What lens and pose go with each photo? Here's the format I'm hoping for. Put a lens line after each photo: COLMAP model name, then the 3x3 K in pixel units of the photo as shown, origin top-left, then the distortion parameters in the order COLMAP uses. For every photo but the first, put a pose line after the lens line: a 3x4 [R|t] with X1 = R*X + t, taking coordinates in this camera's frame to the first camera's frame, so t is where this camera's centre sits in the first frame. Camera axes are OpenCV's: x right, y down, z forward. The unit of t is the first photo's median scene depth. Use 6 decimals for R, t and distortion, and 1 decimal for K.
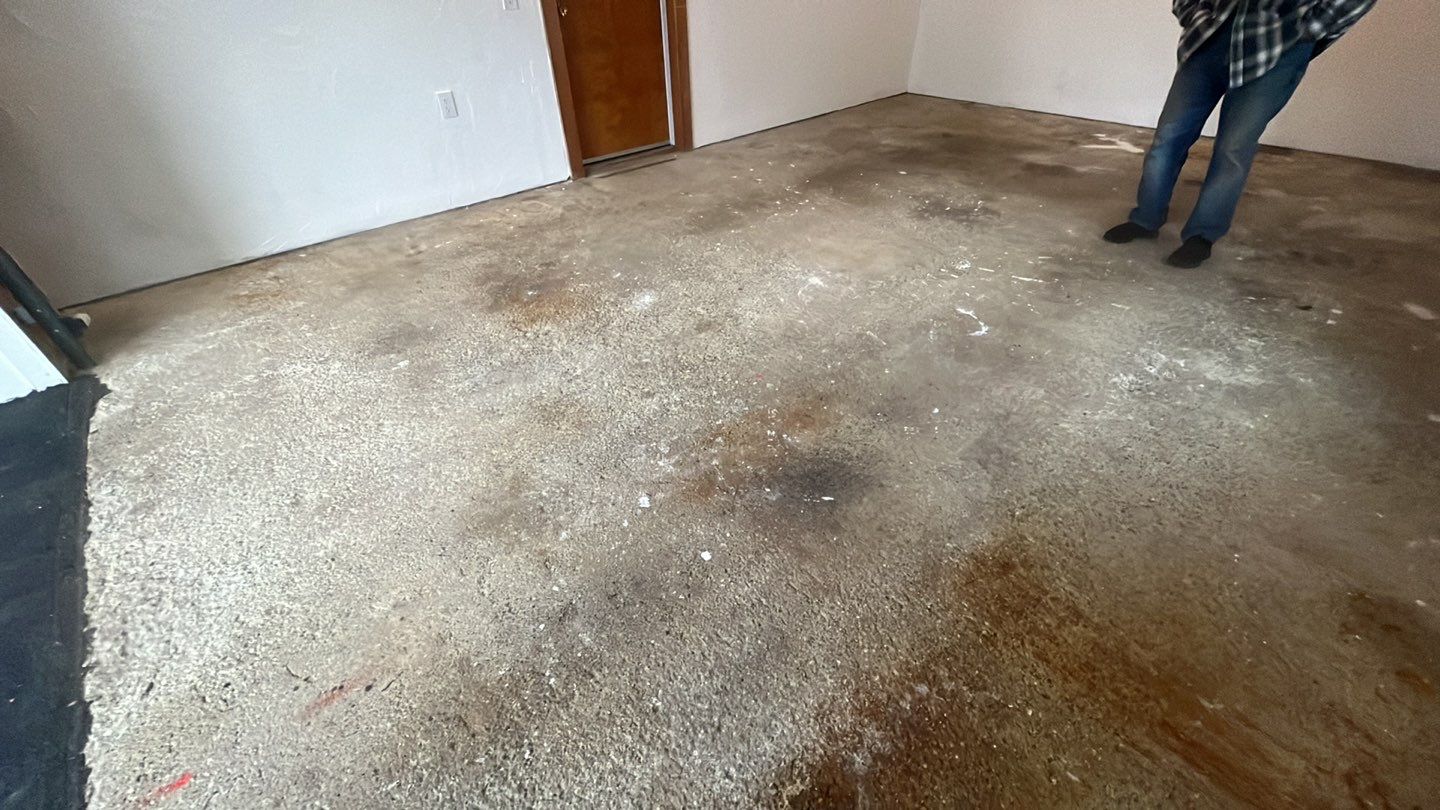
lens RADIAL K [[561.2, 0, 713.9], [0, 561.2, 408.3], [0, 0, 1]] dist [-0.002489, 0.000253]
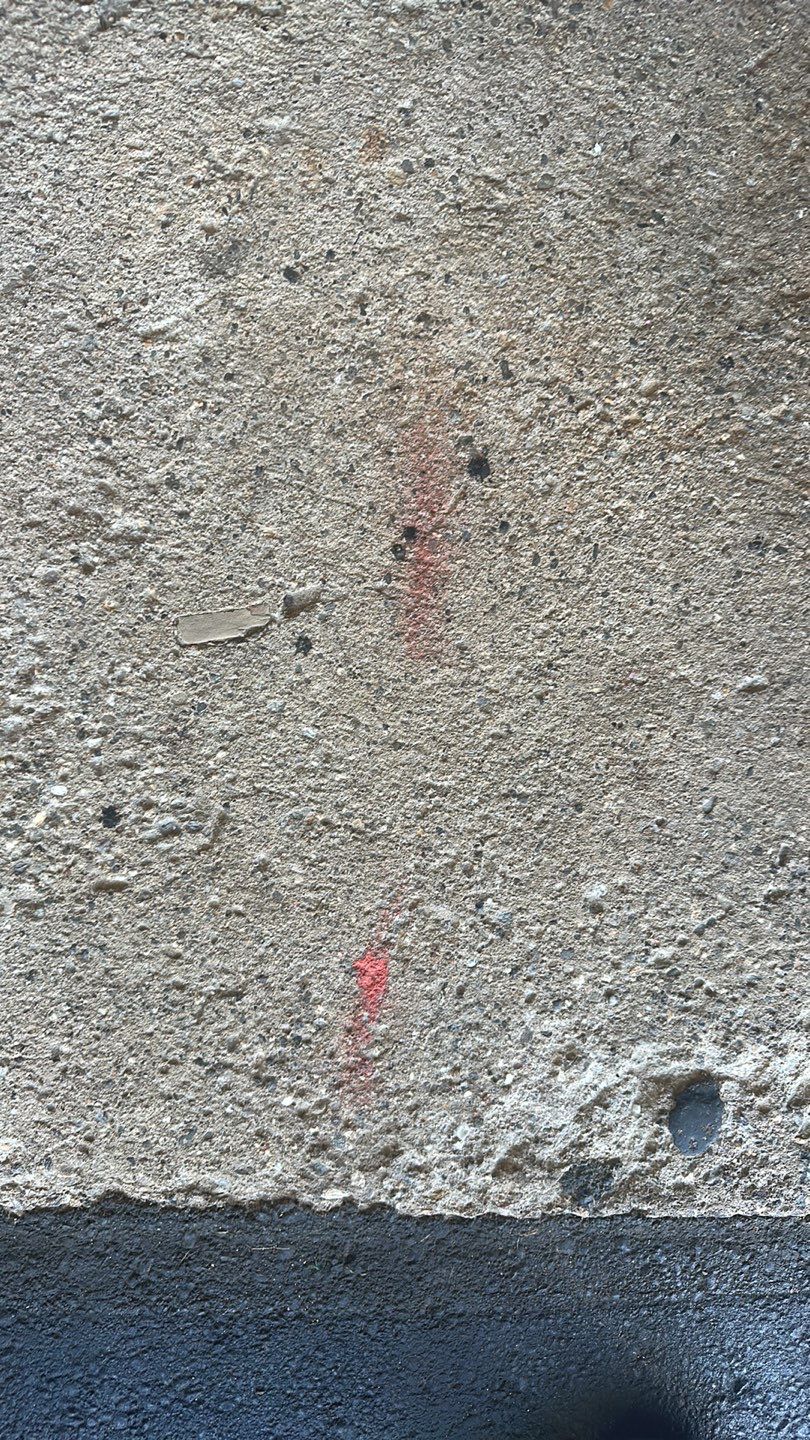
lens RADIAL K [[561.2, 0, 411.5], [0, 561.2, 726.1], [0, 0, 1]] dist [-0.002489, 0.000253]
pose [[0.696769, -0.714203, 0.066535, -0.419348], [0.381031, 0.447120, 0.809258, 0.171712], [-0.607724, -0.538514, 0.583673, 0.431086]]
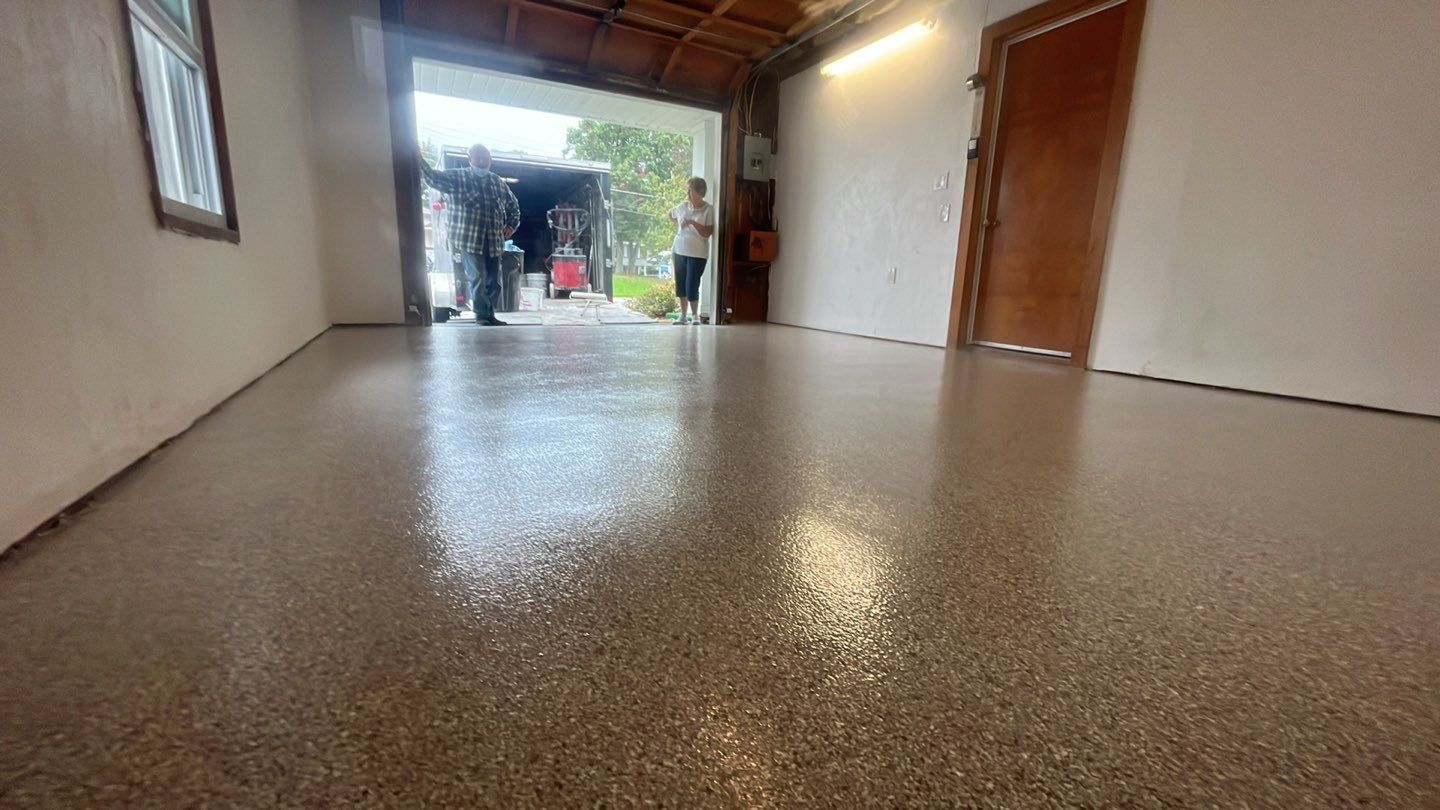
lens RADIAL K [[561.2, 0, 718.8], [0, 561.2, 399.8], [0, 0, 1]] dist [-0.002489, 0.000253]
pose [[-0.227427, 0.217861, -0.949112, 1.755514], [-0.632048, 0.708433, 0.314067, -0.714094], [0.740805, 0.671312, -0.023418, 1.347386]]
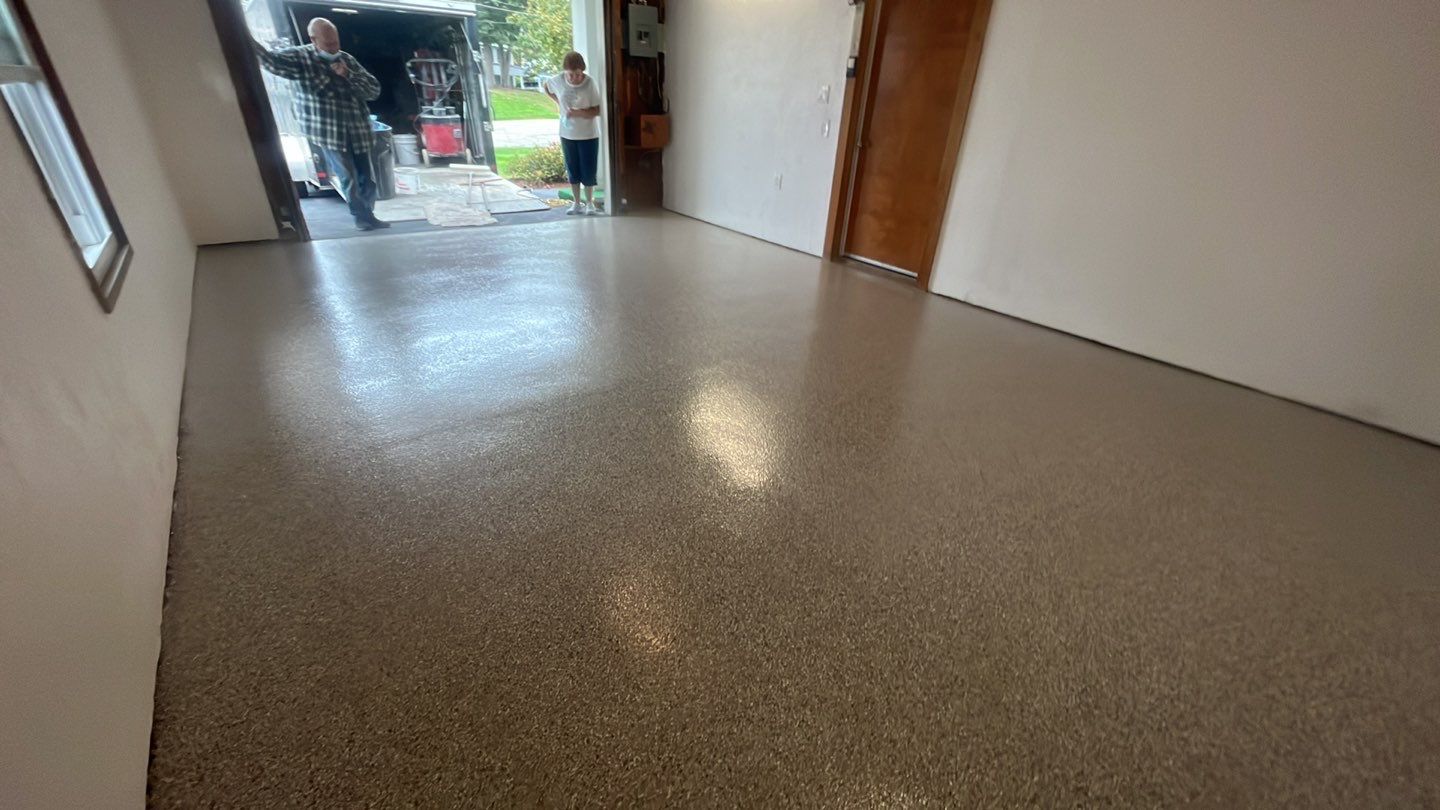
lens RADIAL K [[561.2, 0, 718.1], [0, 561.2, 400.0], [0, 0, 1]] dist [-0.002489, 0.000253]
pose [[-0.061553, 0.494849, -0.866796, 1.890968], [-0.661283, 0.630269, 0.406776, -1.021437], [0.747607, 0.598236, 0.288440, 1.149038]]
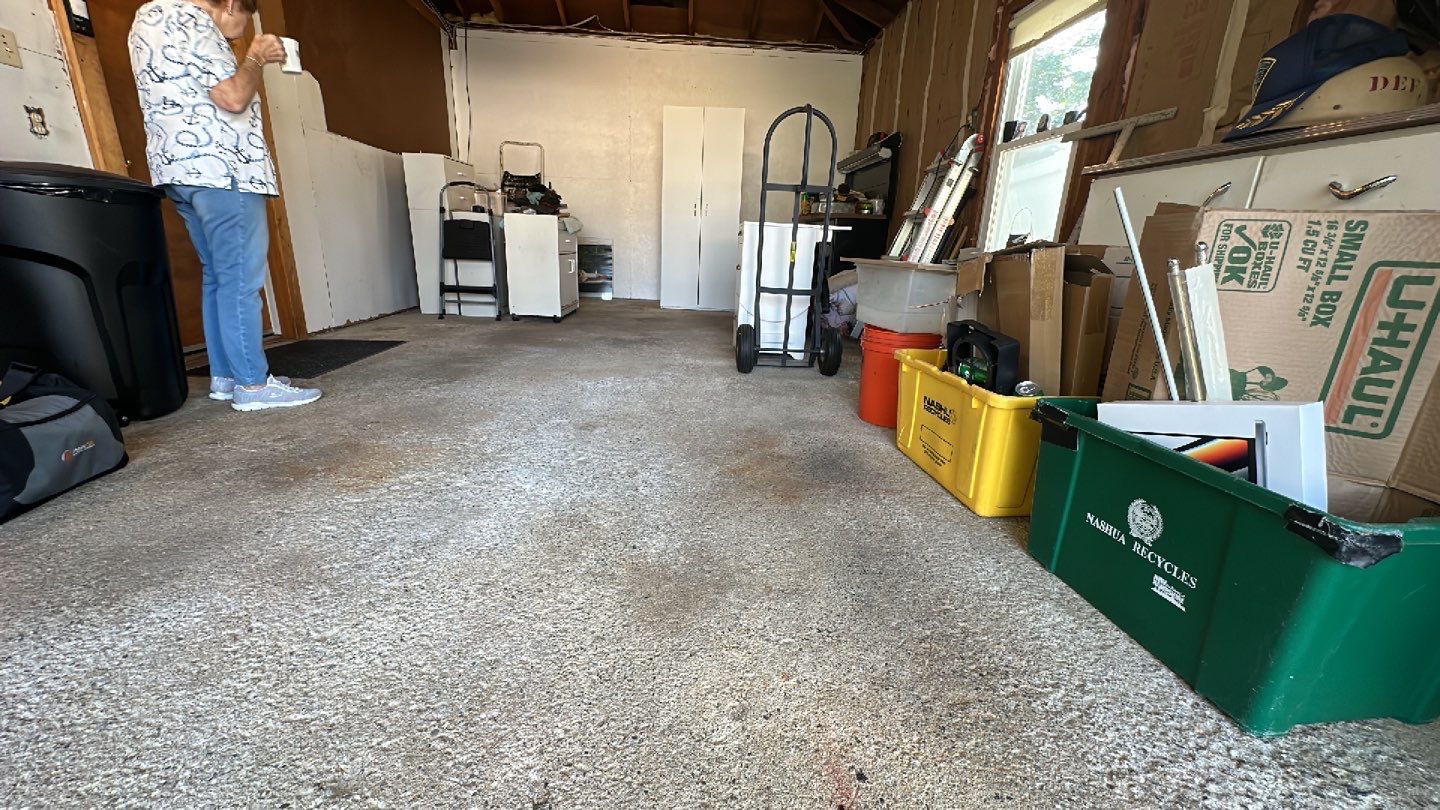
lens RADIAL K [[561.2, 0, 718.5], [0, 561.2, 394.7], [0, 0, 1]] dist [-0.002489, 0.000253]
pose [[0.616294, -0.162222, 0.770627, -0.643790], [0.450755, 0.875070, -0.176274, 0.078436], [-0.645757, 0.456000, 0.612423, 0.272798]]
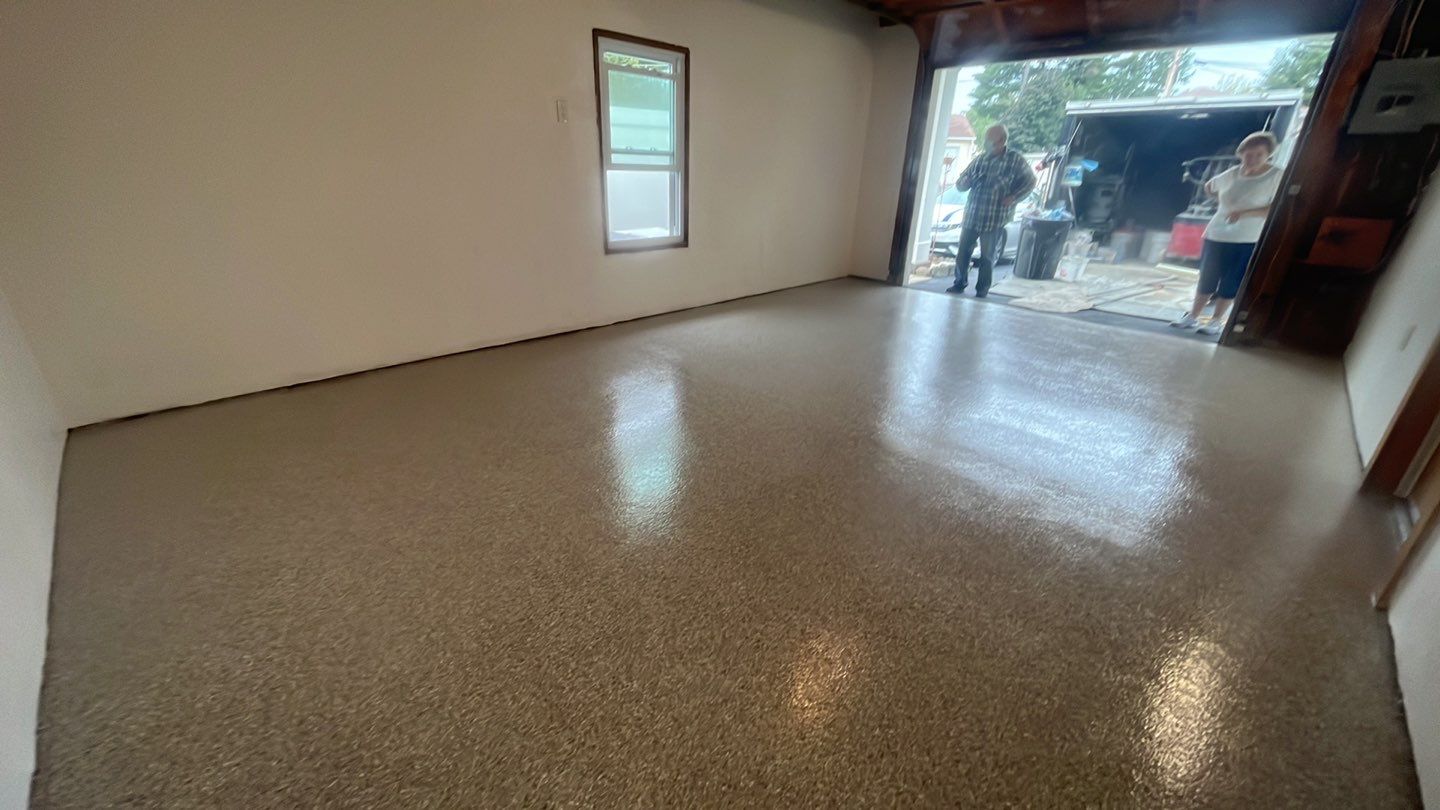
lens RADIAL K [[561.2, 0, 721.7], [0, 561.2, 398.3], [0, 0, 1]] dist [-0.002489, 0.000253]
pose [[-0.997350, 0.024601, -0.068474, 0.940947], [-0.048678, 0.473855, 0.879256, -1.769334], [0.054077, 0.880259, -0.471401, 2.106498]]
